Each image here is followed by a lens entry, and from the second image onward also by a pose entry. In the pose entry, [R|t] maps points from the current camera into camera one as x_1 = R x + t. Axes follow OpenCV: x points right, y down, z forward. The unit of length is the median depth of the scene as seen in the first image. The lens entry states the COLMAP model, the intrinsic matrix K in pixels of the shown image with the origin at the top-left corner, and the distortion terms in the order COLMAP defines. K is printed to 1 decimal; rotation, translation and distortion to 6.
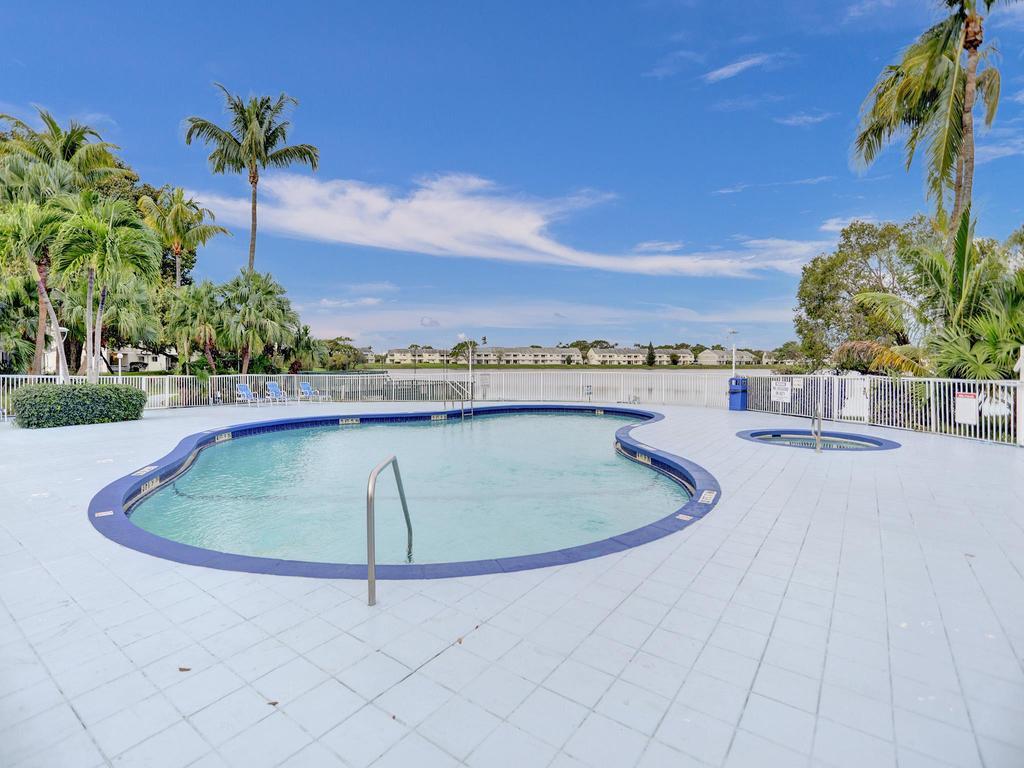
lens RADIAL K [[507.4, 0, 511.3], [0, 507.4, 377.5], [0, 0, 1]] dist [-0.064481, 0.028475]
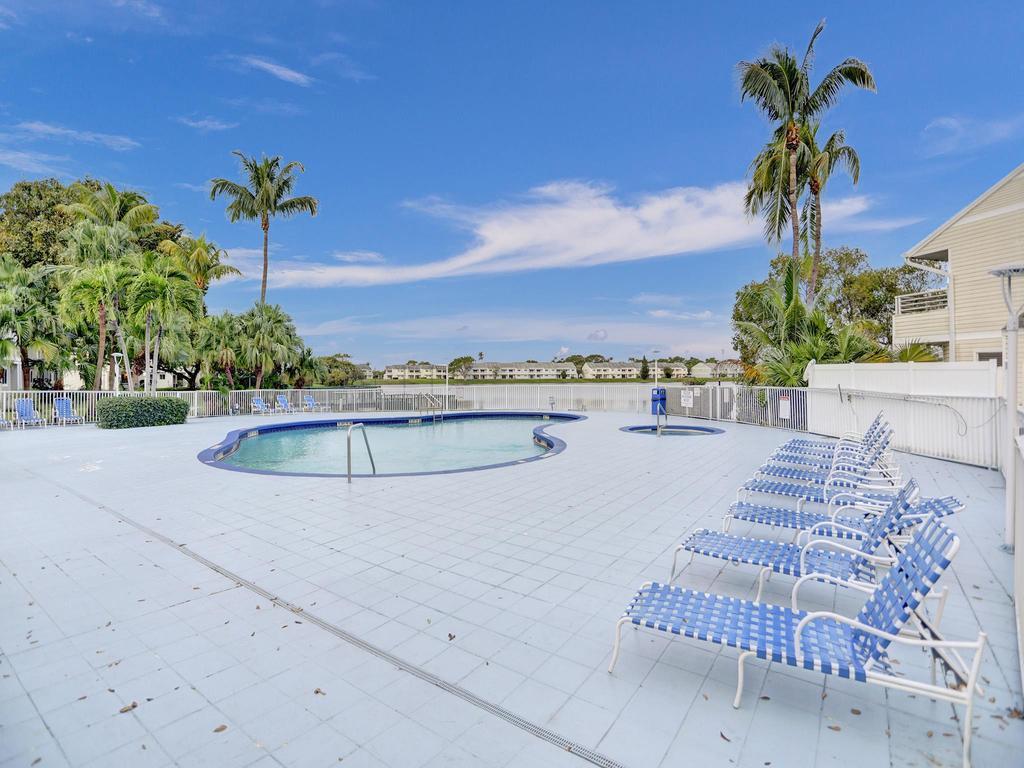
lens RADIAL K [[507.4, 0, 511.3], [0, 507.4, 377.5], [0, 0, 1]] dist [-0.064481, 0.028475]
pose [[0.999956, -0.008985, 0.002552, 0.058768], [0.009055, 0.999536, -0.029098, 0.004515], [-0.002290, 0.029120, 0.999573, -0.168193]]
